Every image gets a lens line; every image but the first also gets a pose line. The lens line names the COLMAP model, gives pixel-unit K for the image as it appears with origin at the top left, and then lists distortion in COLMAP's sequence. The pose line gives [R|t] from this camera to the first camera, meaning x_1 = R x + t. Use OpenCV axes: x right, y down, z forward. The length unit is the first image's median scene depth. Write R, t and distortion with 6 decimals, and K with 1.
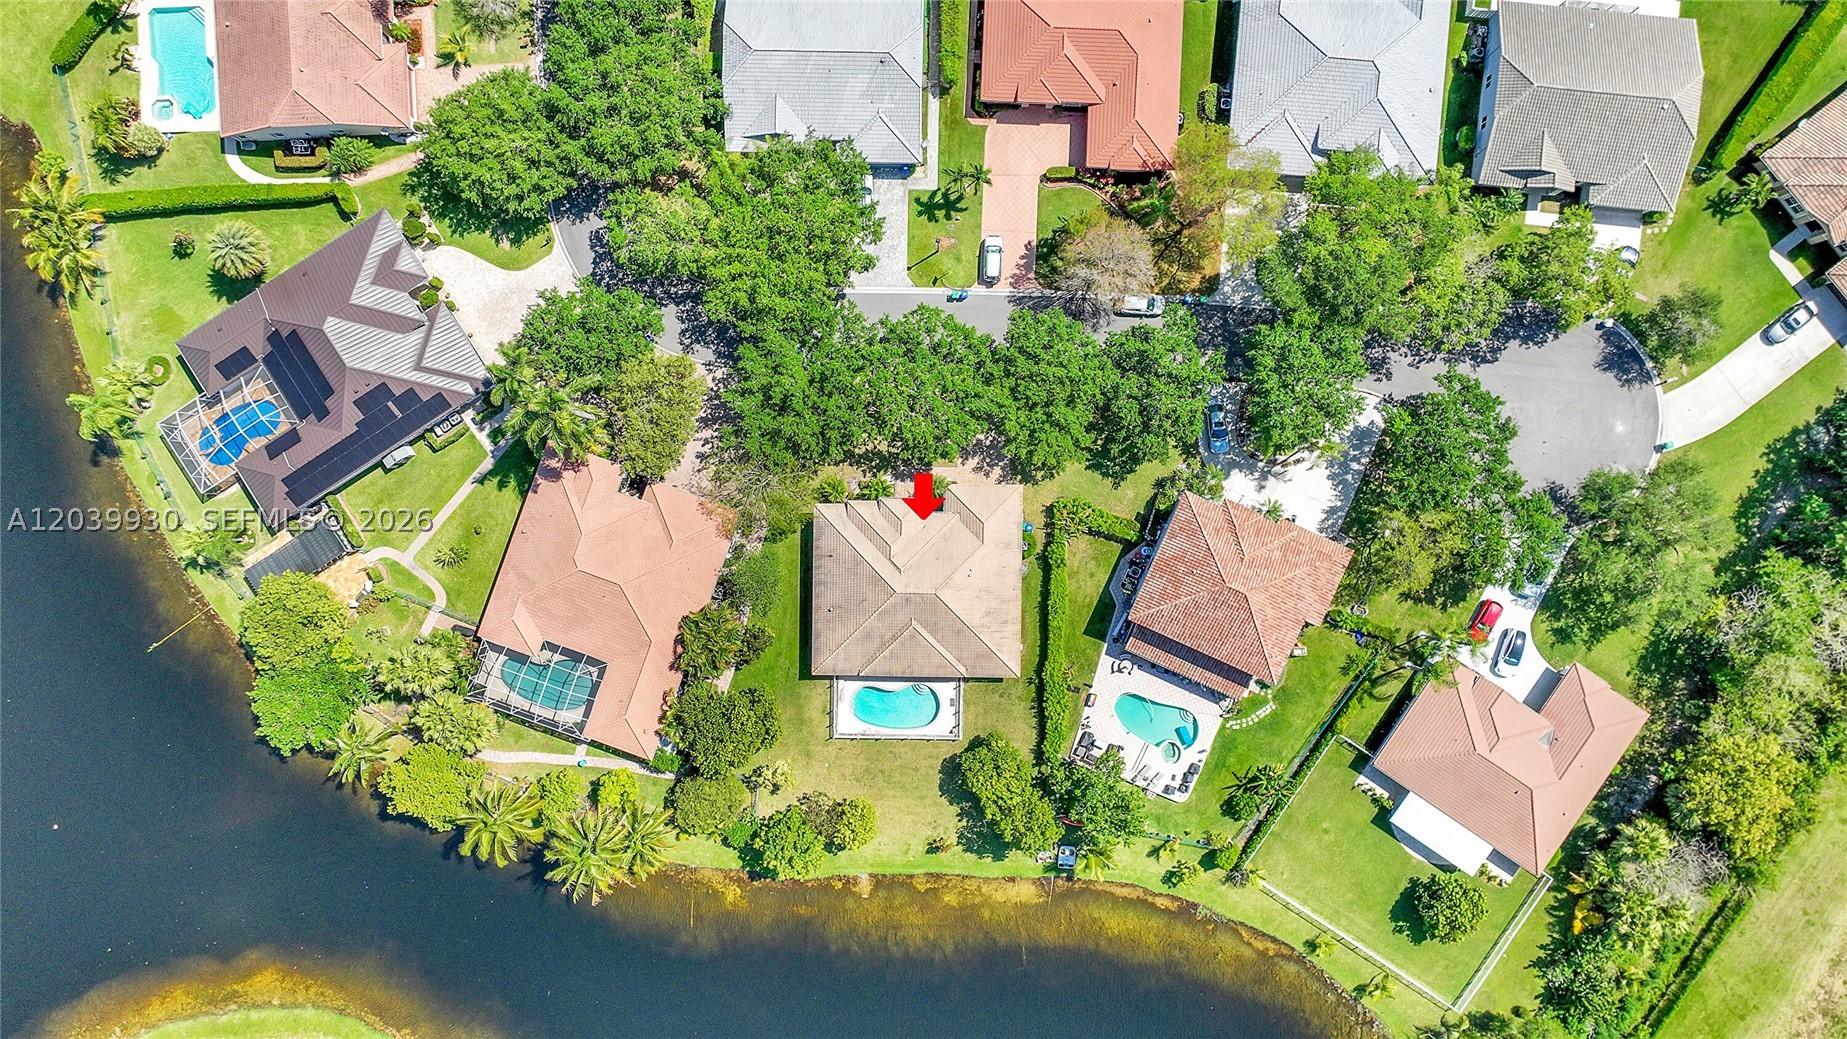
lens RADIAL K [[1331.3, 0, 930.5], [0, 1331.3, 522.0], [0, 0, 1]] dist [0.004148, 0.007041]
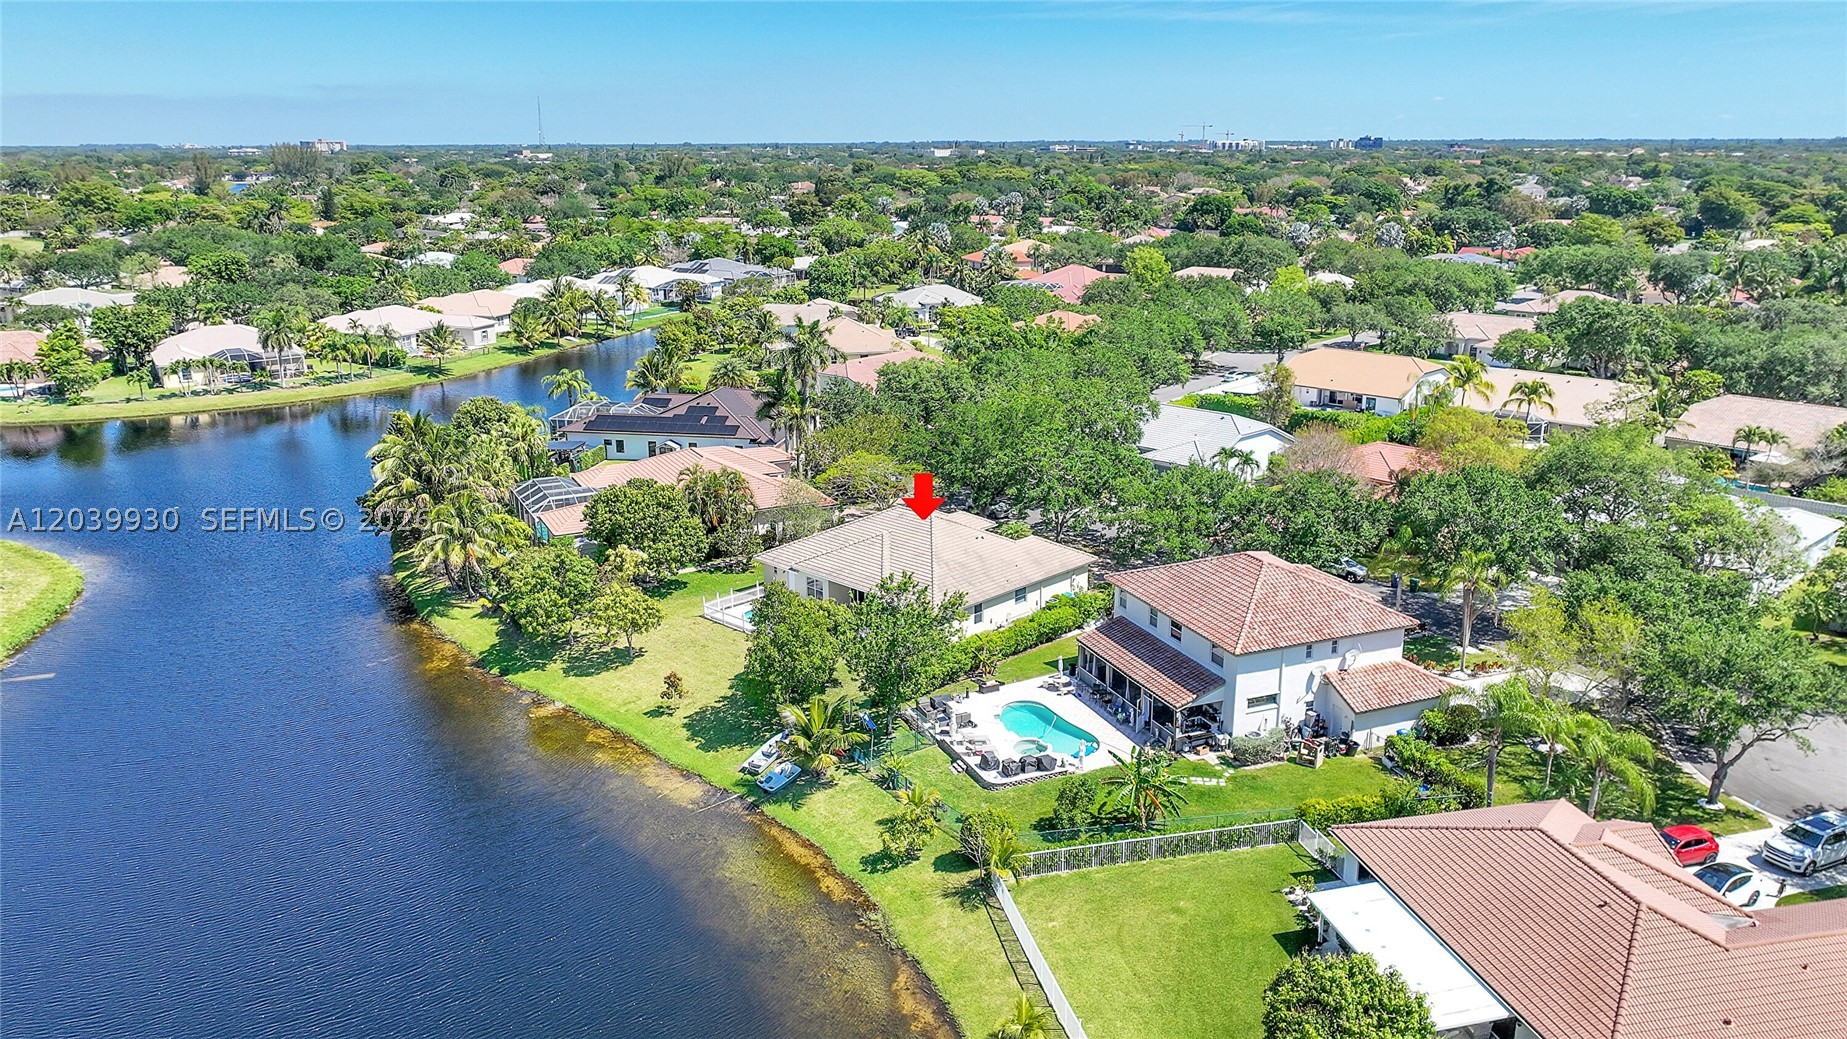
lens RADIAL K [[1331.3, 0, 934.5], [0, 1331.3, 518.2], [0, 0, 1]] dist [0.004148, 0.007041]
pose [[0.726597, 0.196638, -0.658324, 0.518935], [-0.686977, 0.192674, -0.700671, 0.598541], [-0.010936, 0.961359, 0.275082, 0.738157]]
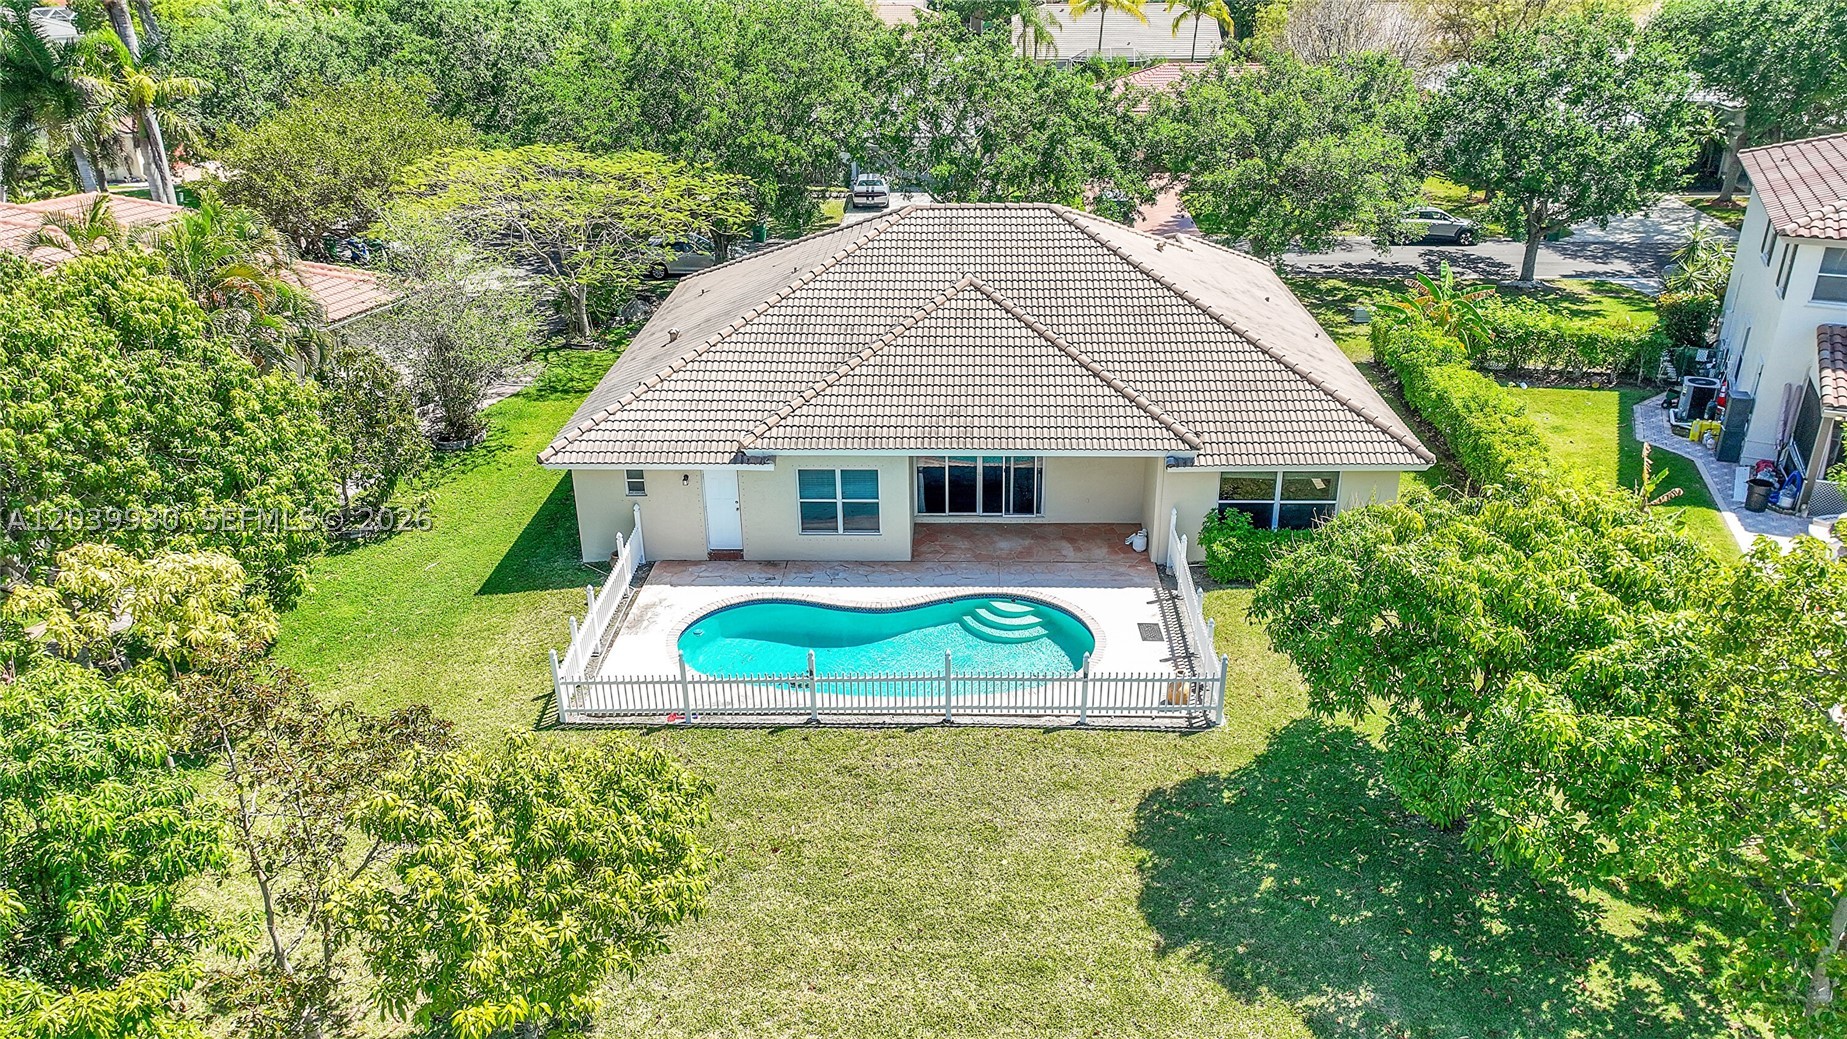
lens RADIAL K [[1331.3, 0, 938.3], [0, 1331.3, 511.5], [0, 0, 1]] dist [0.004148, 0.007041]
pose [[0.999927, 0.008159, -0.008946, -0.016297], [-0.011449, 0.396693, -0.917880, 0.326634], [-0.003940, 0.917915, 0.396757, 0.900824]]
